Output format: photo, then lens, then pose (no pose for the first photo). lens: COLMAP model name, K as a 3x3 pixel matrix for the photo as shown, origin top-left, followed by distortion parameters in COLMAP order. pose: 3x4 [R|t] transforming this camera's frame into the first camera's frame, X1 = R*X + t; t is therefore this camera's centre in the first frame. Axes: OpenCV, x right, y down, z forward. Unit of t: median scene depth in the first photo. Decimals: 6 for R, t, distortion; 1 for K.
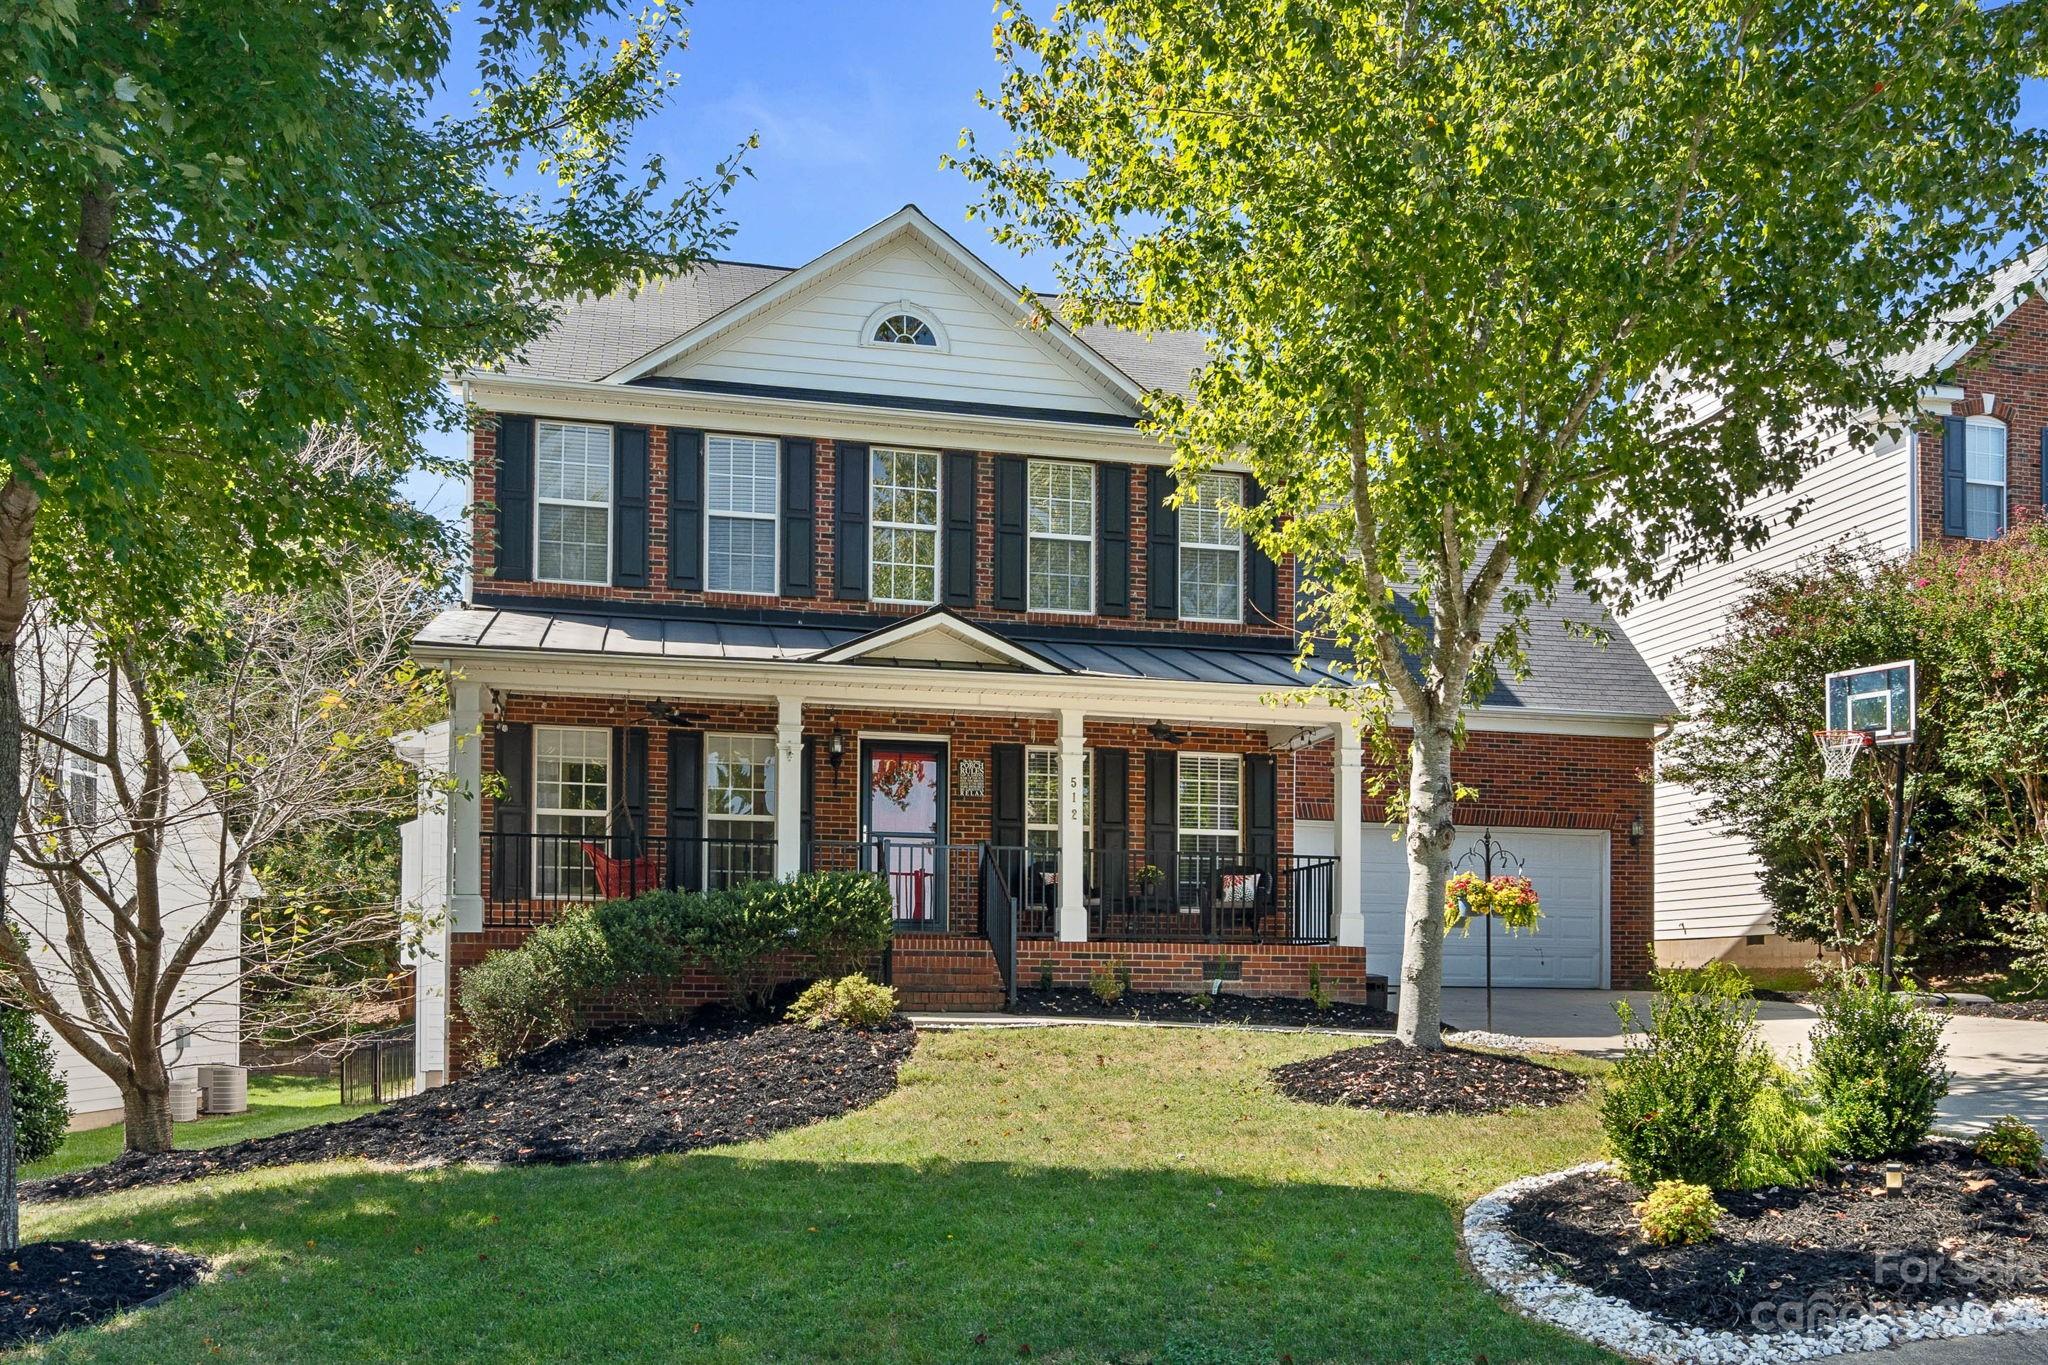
lens RADIAL K [[1702.7, 0, 1034.5], [0, 1702.7, 686.2], [0, 0, 1]] dist [0.021087, -0.010196]
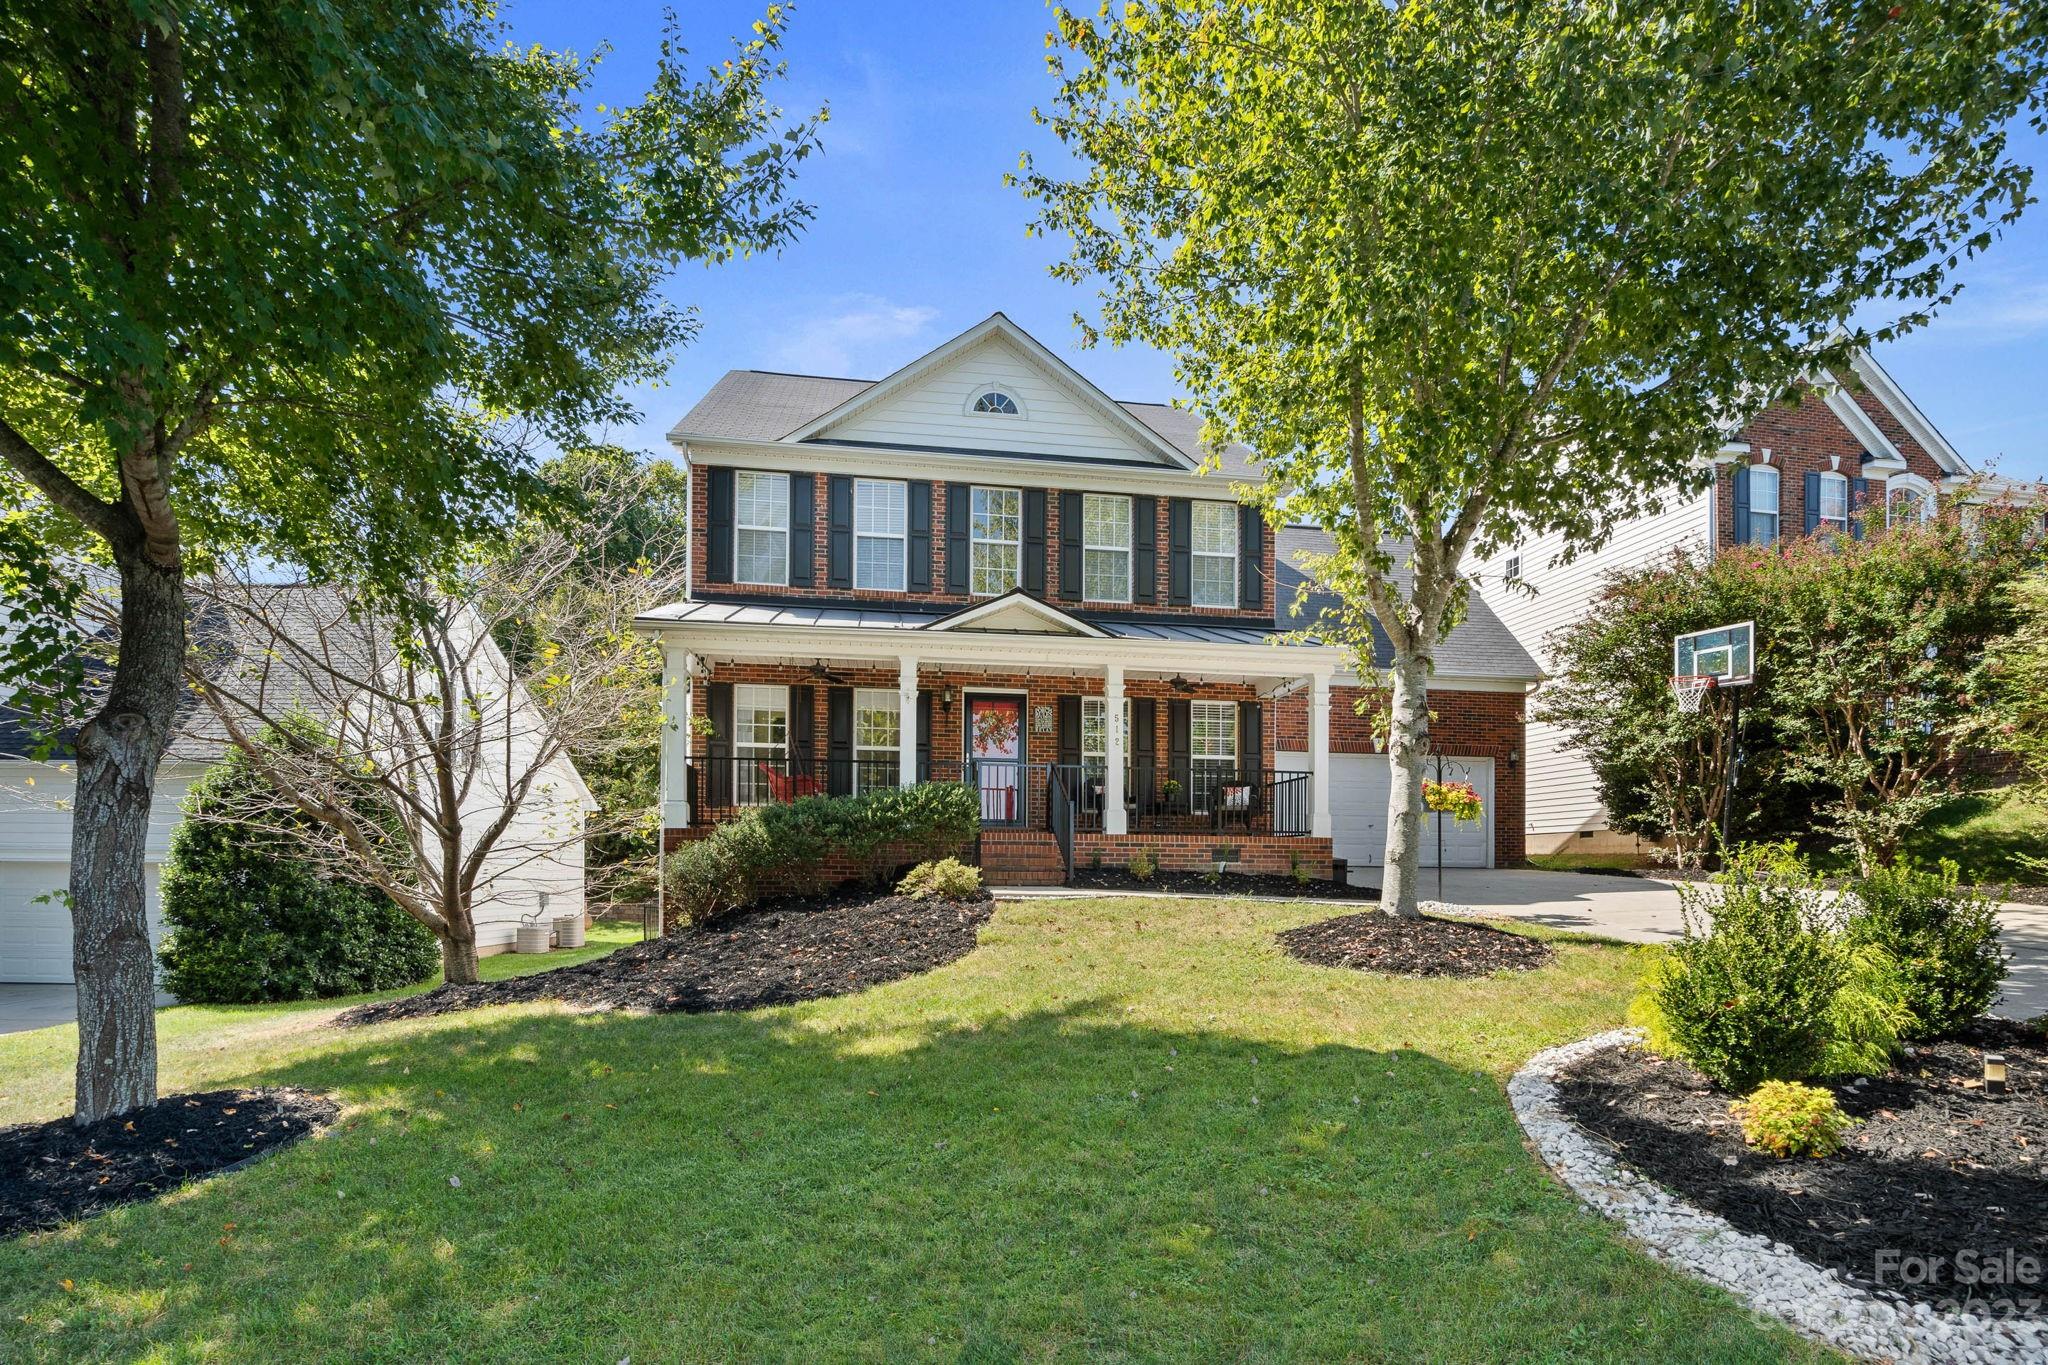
lens RADIAL K [[2170.6, 0, 1019.6], [0, 2170.6, 679.6], [0, 0, 1]] dist [0.026075, 0.000000]
pose [[0.999773, -0.003039, -0.021102, -0.016405], [0.004858, 0.996224, 0.086680, -0.117208], [0.020759, -0.086763, 0.996013, -0.679336]]
